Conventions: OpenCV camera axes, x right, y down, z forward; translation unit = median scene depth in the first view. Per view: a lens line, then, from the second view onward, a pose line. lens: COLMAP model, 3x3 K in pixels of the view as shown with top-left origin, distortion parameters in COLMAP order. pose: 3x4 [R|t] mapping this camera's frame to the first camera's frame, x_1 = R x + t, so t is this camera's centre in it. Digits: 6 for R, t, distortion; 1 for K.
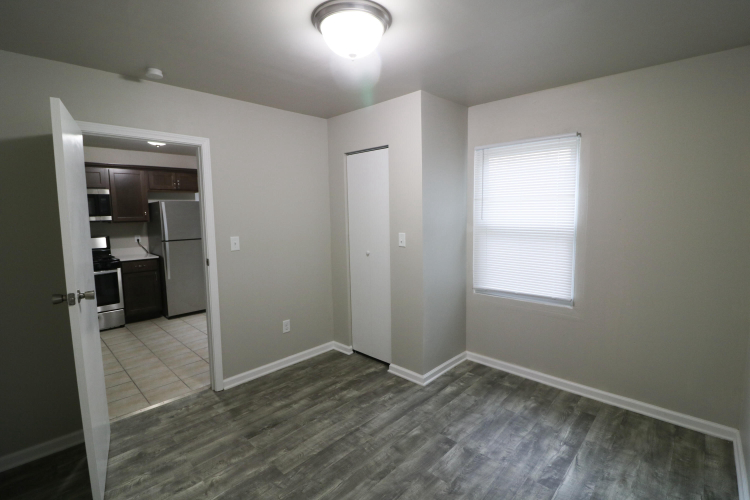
lens RADIAL K [[344.5, 0, 377.7], [0, 344.5, 238.0], [0, 0, 1]] dist [-0.012912, -0.003209]
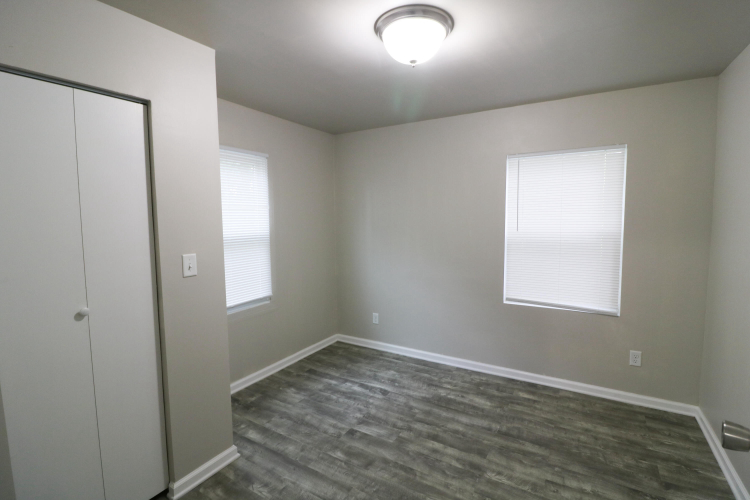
lens RADIAL K [[344.5, 0, 385.4], [0, 344.5, 241.6], [0, 0, 1]] dist [-0.012912, -0.003209]
pose [[-0.233935, -0.055174, 0.970686, -0.708265], [0.085449, 0.993358, 0.077056, -0.063608], [-0.968490, 0.100970, -0.227667, 0.922358]]
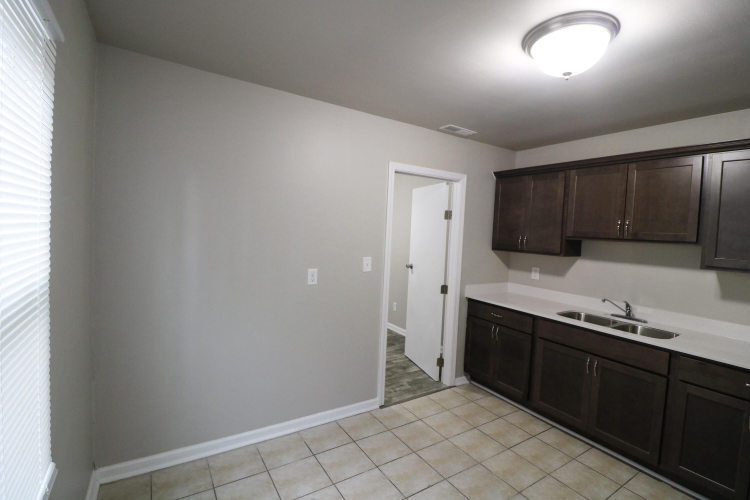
lens RADIAL K [[344.5, 0, 381.8], [0, 344.5, 245.3], [0, 0, 1]] dist [-0.012912, -0.003209]
pose [[-0.971855, -0.035091, 0.232950, -0.802157], [-0.008964, 0.993636, 0.112281, -0.171761], [-0.235408, 0.107033, -0.965985, 2.211421]]
